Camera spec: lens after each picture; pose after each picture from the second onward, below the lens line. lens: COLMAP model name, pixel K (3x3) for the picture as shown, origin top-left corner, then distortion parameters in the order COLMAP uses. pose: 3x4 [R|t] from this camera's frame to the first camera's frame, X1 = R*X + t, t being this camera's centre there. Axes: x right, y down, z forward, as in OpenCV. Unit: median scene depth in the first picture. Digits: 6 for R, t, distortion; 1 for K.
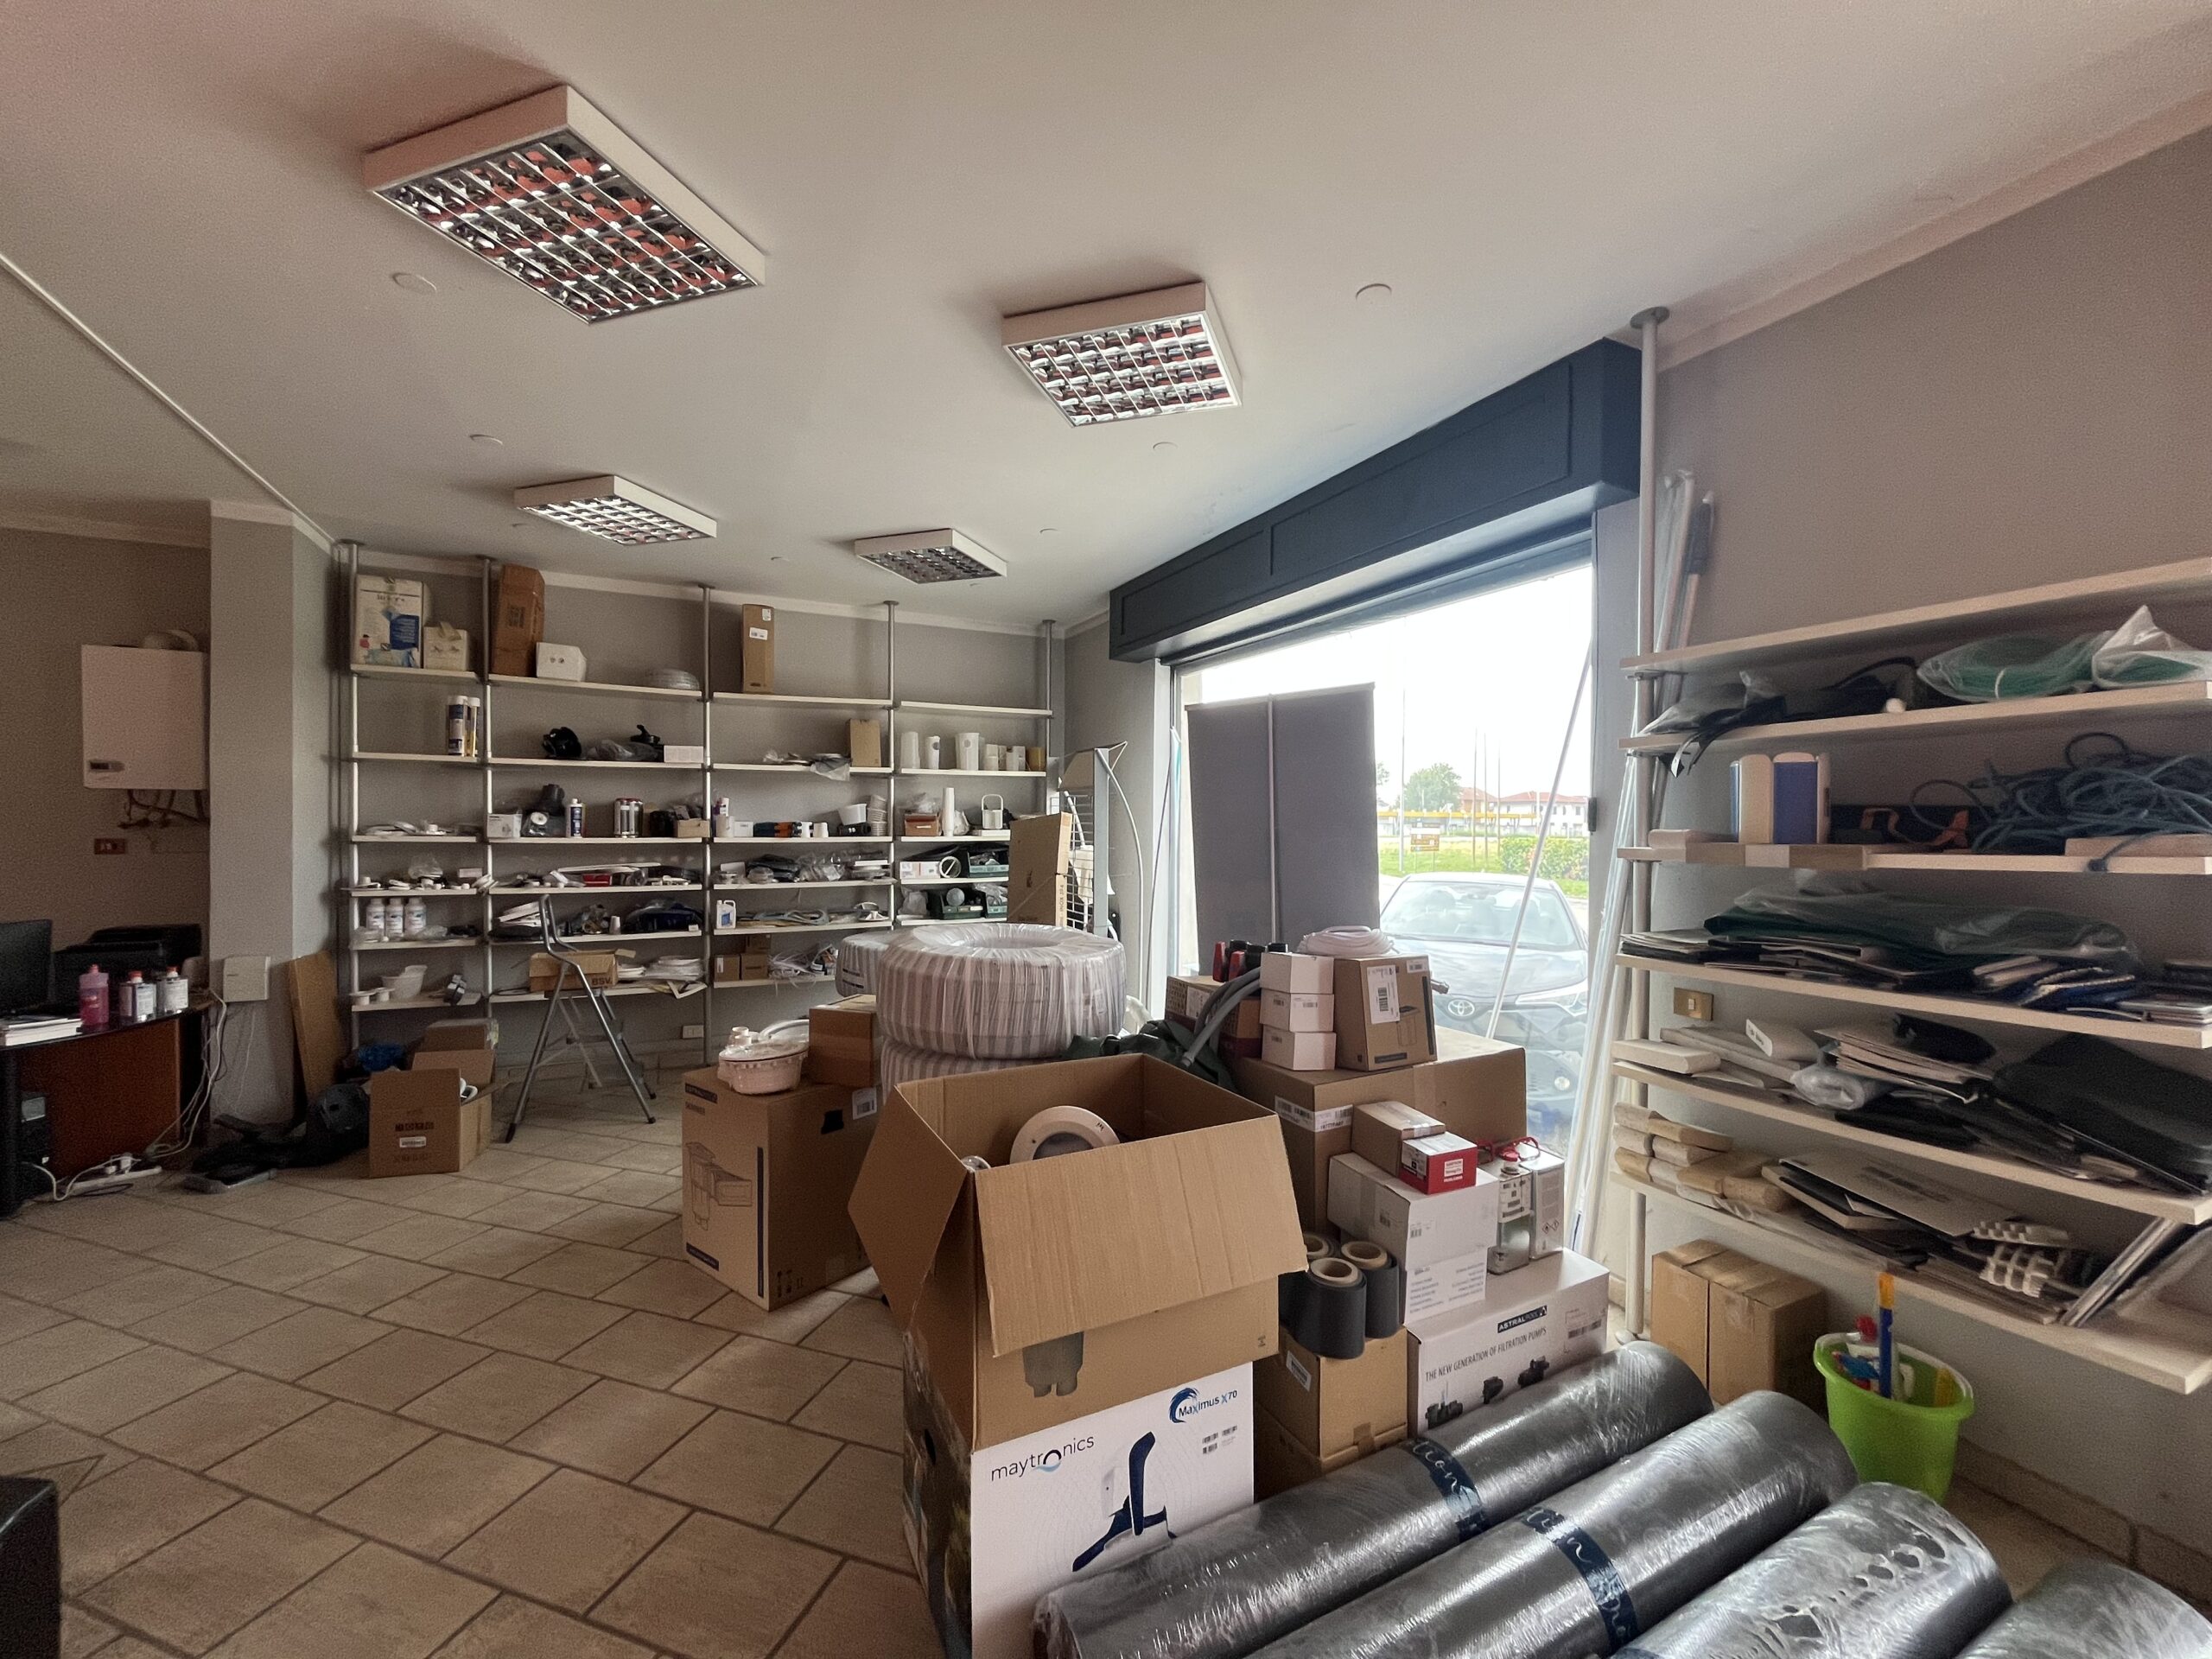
lens RADIAL K [[897.4, 0, 1104.1], [0, 897.4, 826.8], [0, 0, 1]] dist [-0.002530, -0.000434]
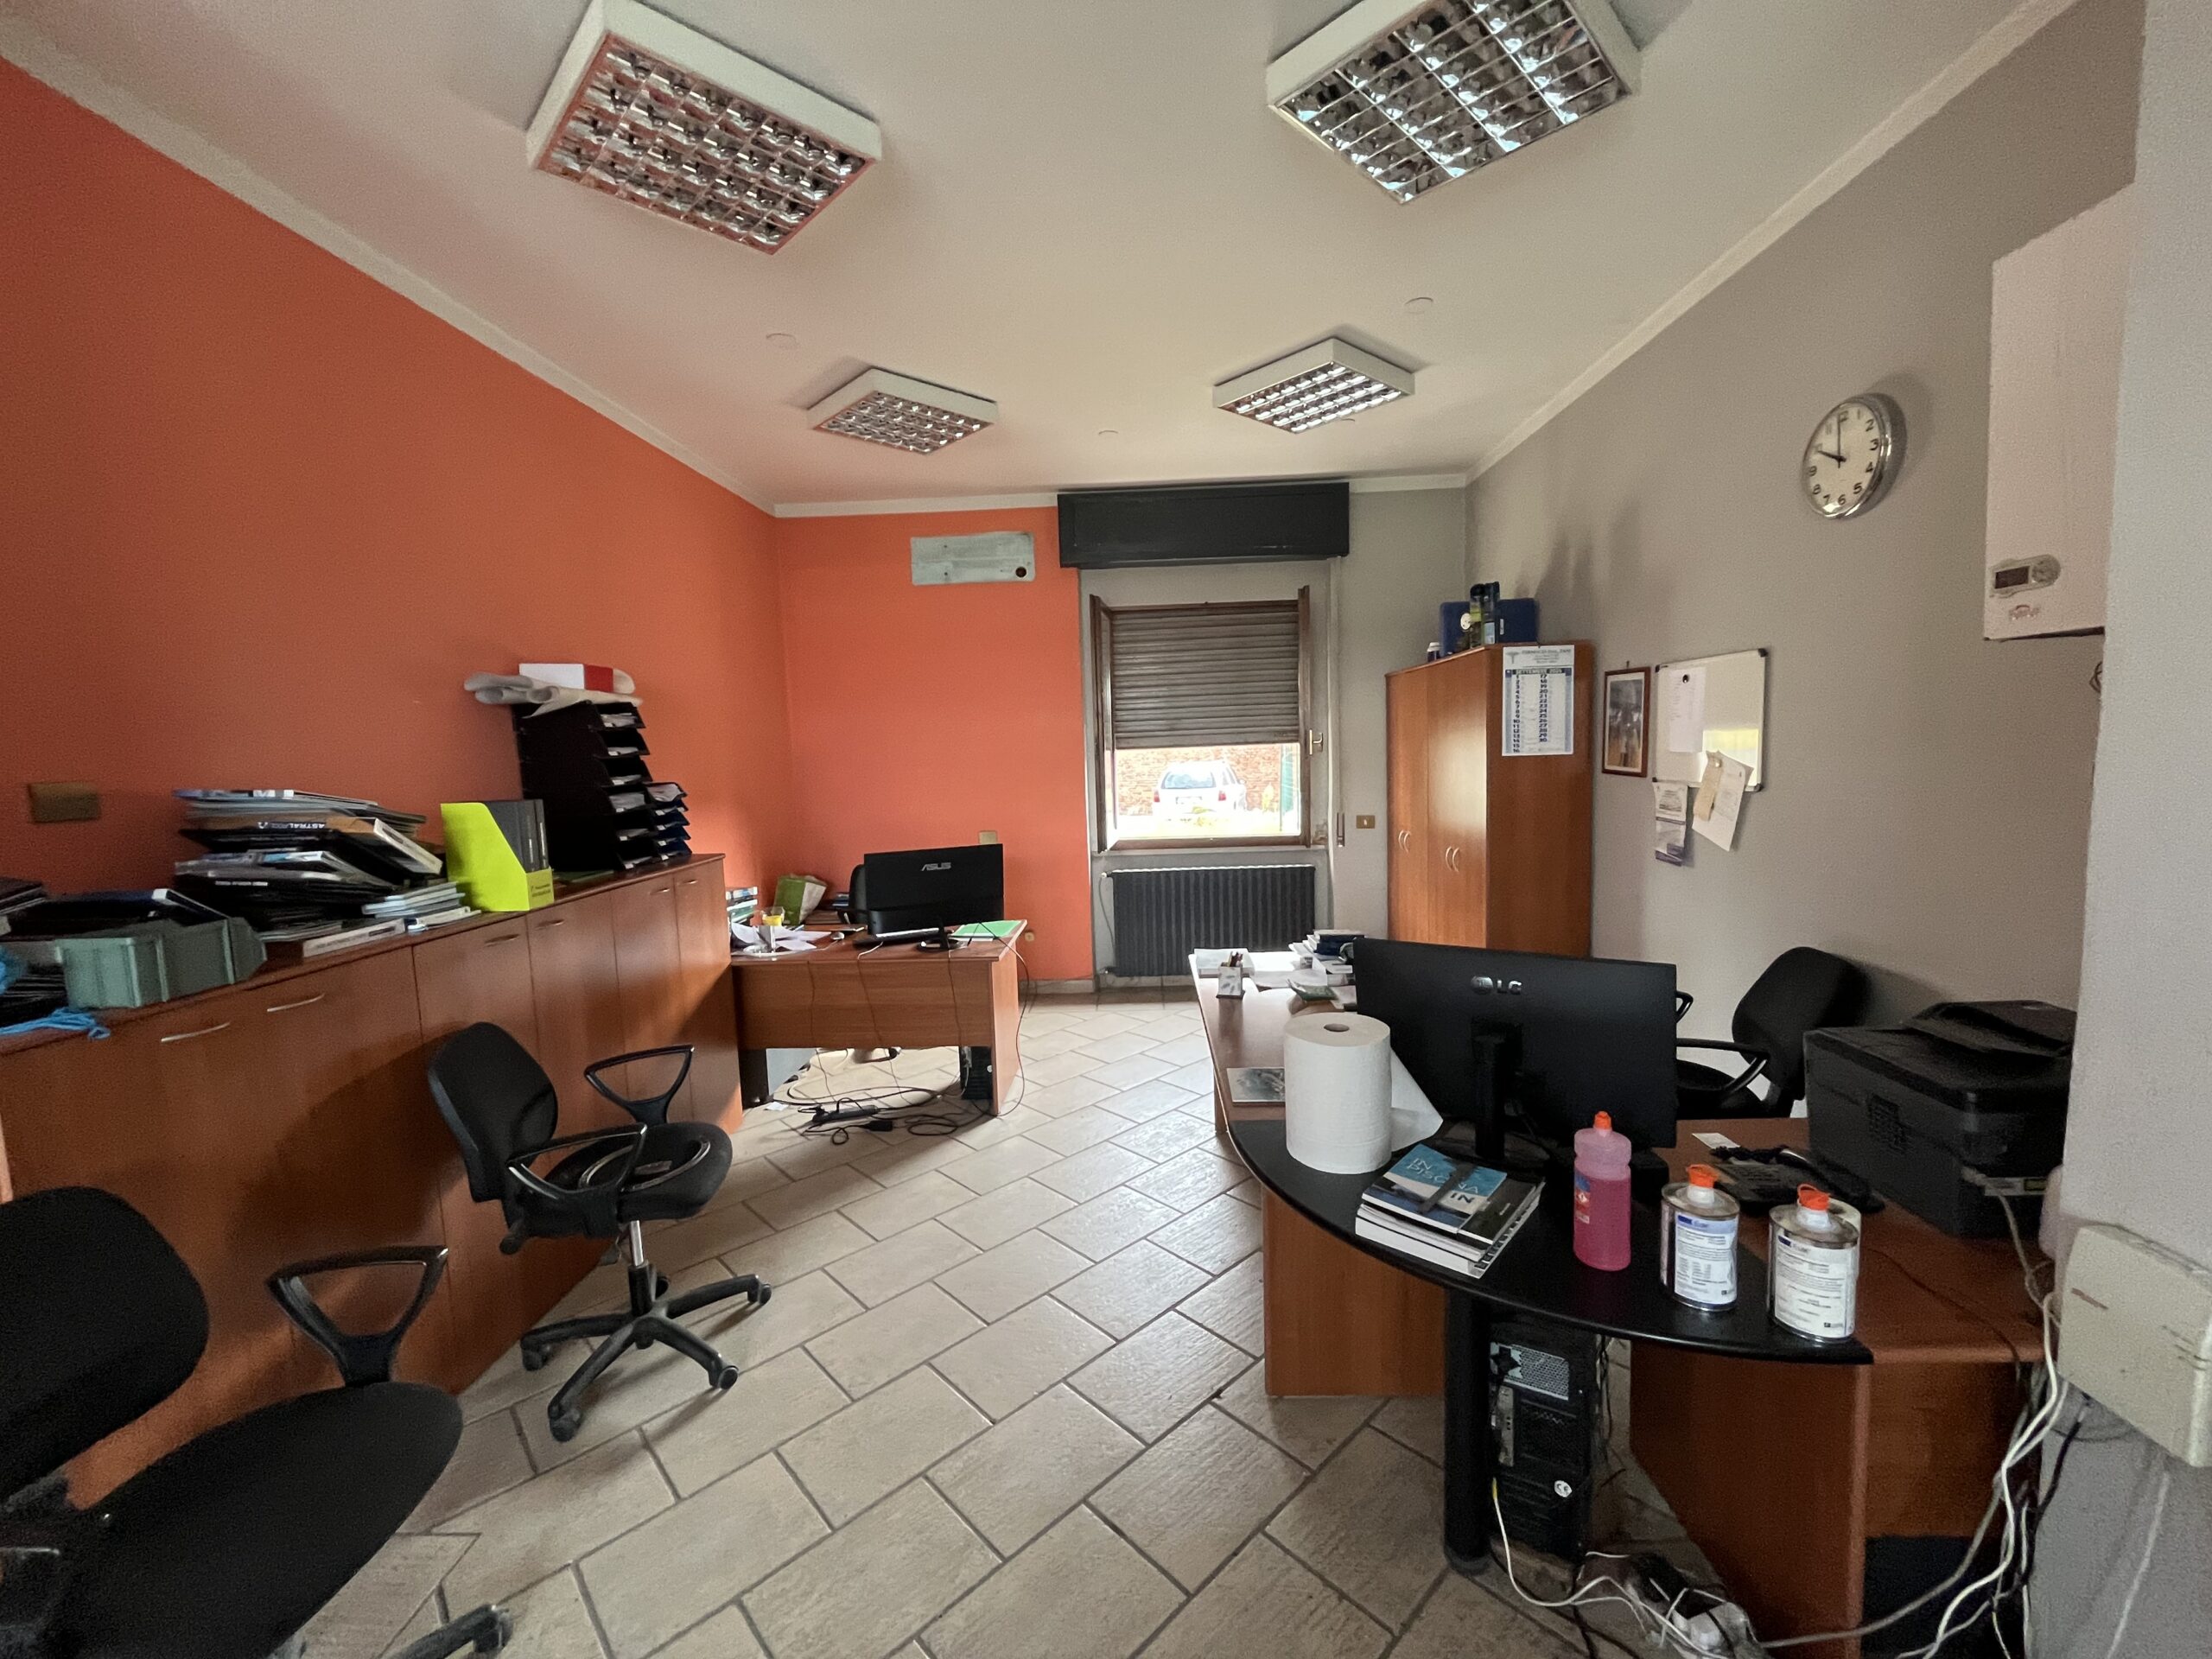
lens RADIAL K [[897.4, 0, 1106.2], [0, 897.4, 832.8], [0, 0, 1]] dist [-0.002530, -0.000434]
pose [[-0.476675, 0.095953, -0.873827, -0.625656], [0.028333, 0.995186, 0.093823, -0.006623], [0.878623, 0.019965, -0.477099, 0.886984]]
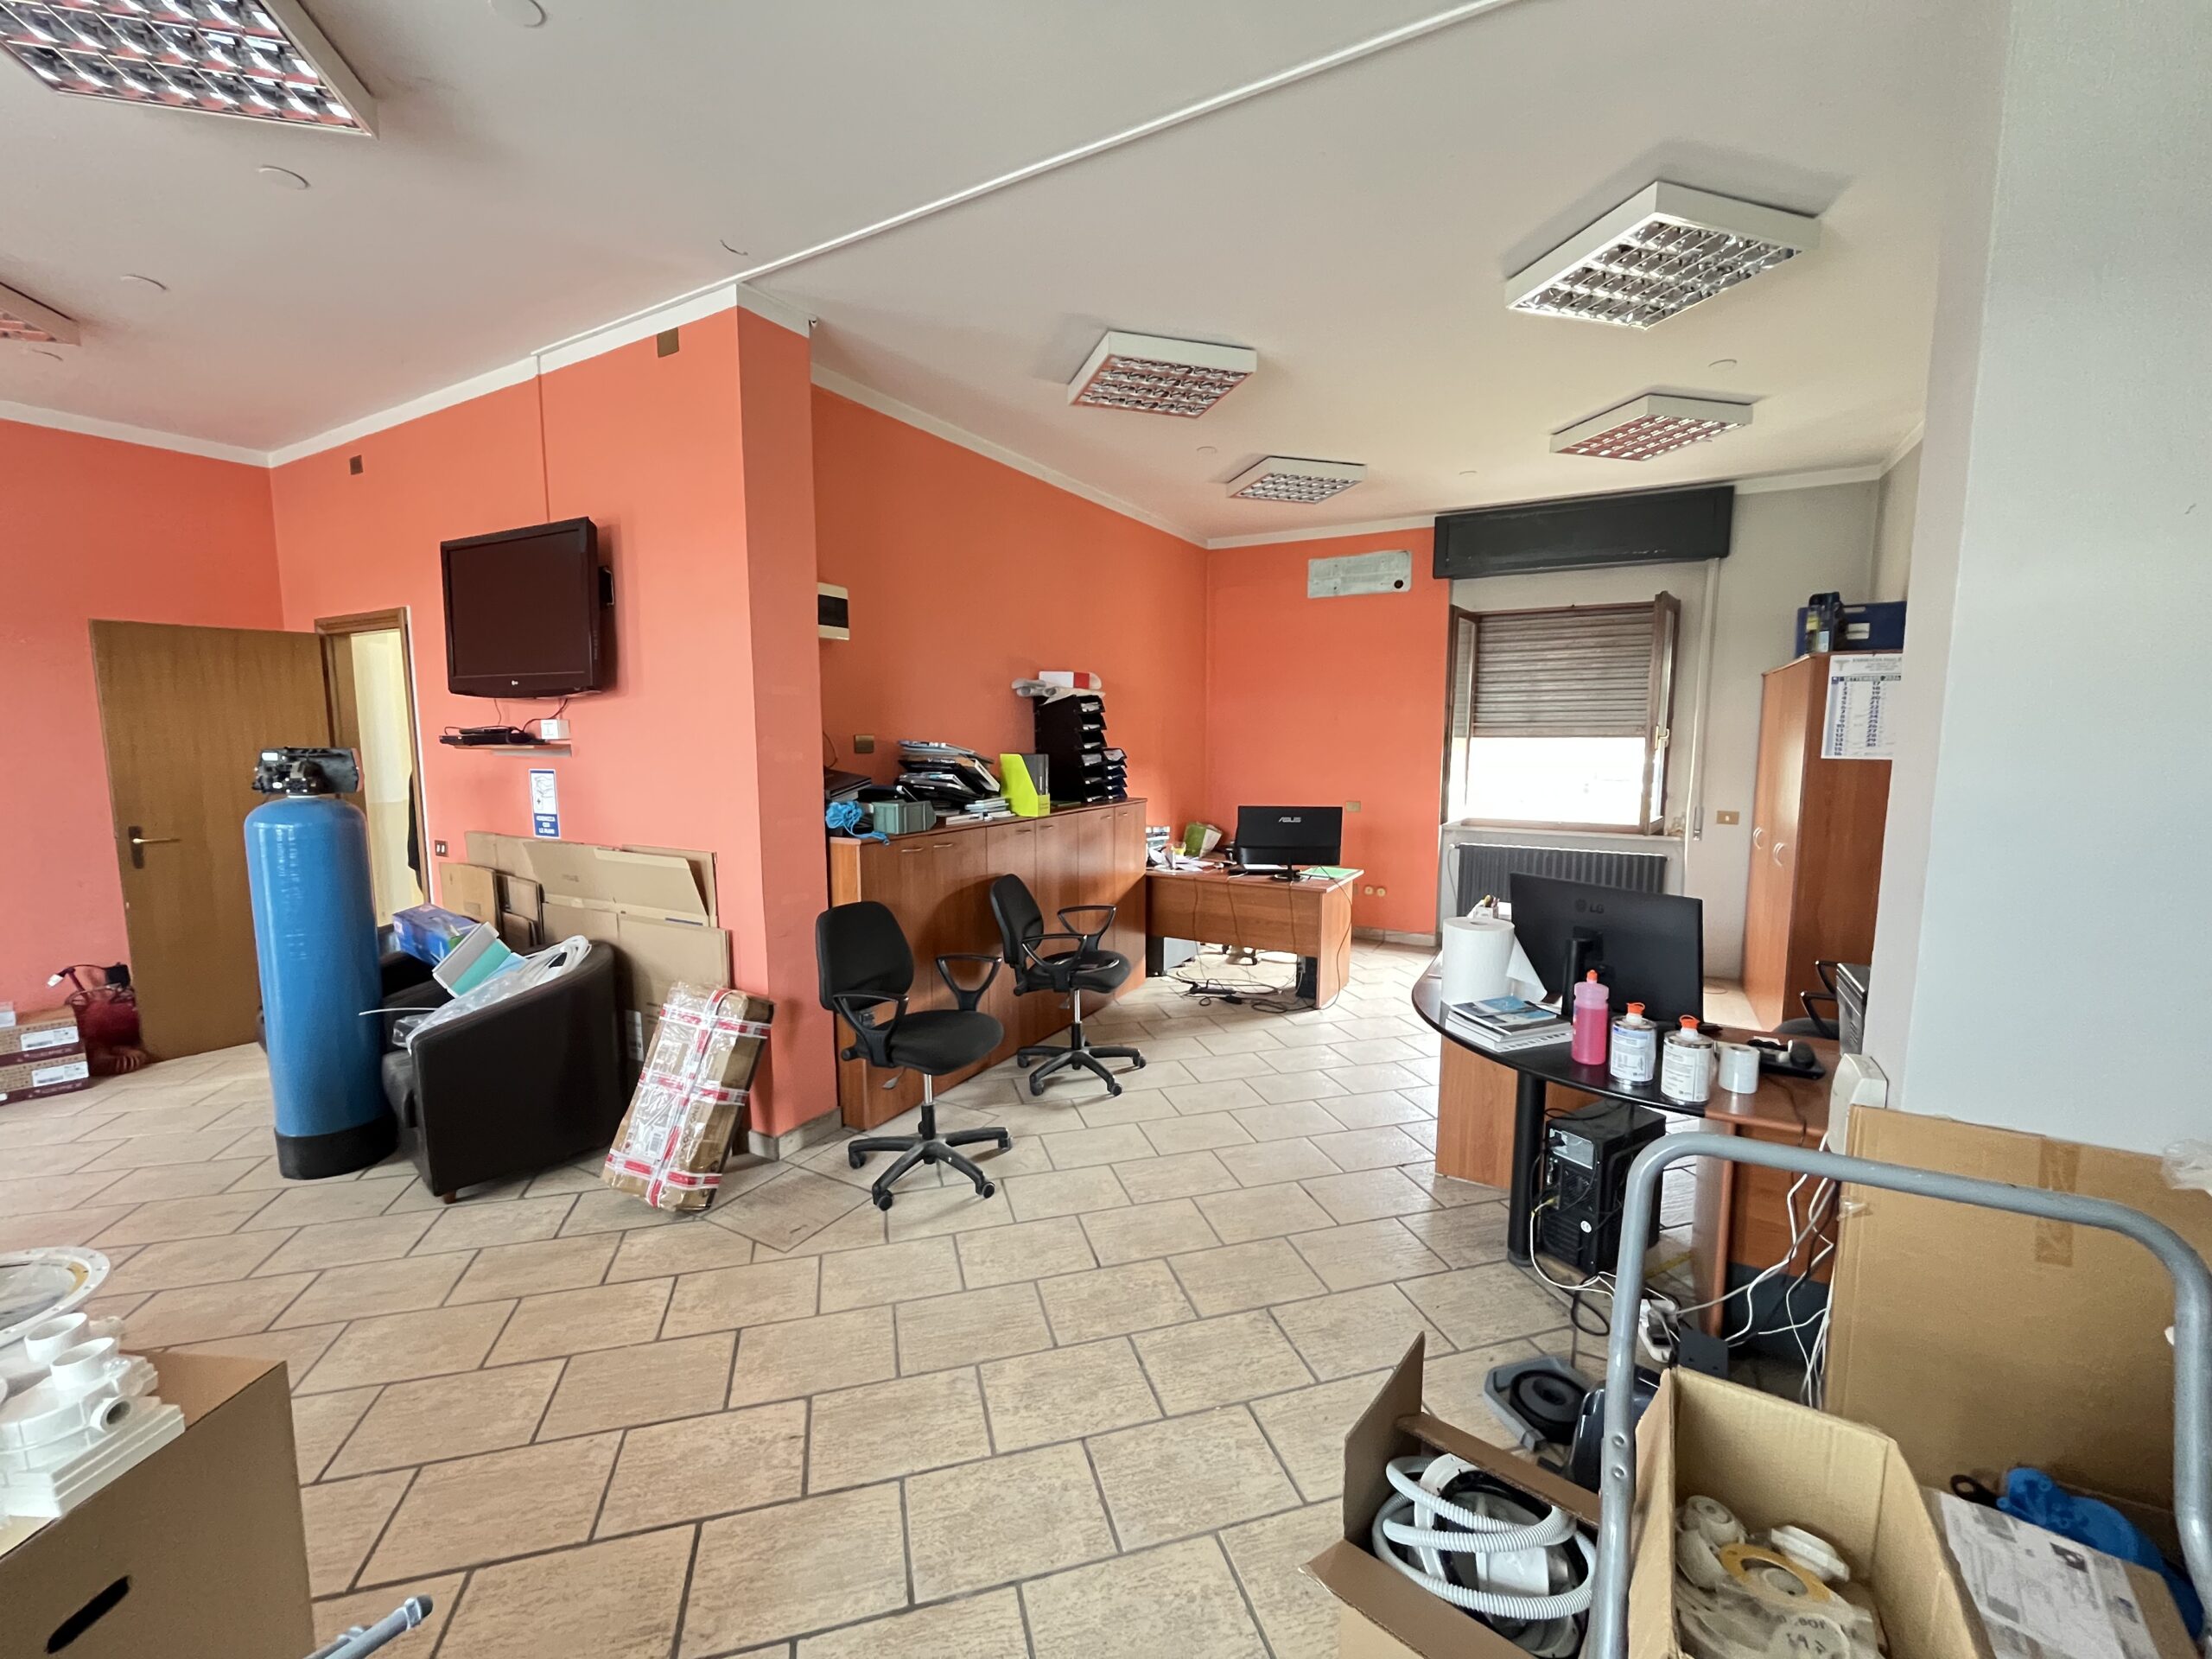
lens RADIAL K [[897.4, 0, 1106.8], [0, 897.4, 831.2], [0, 0, 1]] dist [-0.002530, -0.000434]
pose [[-0.827231, 0.057420, -0.558921, -0.436430], [-0.007036, 0.993628, 0.112492, -0.012540], [0.561818, 0.096990, -0.821555, 1.178976]]
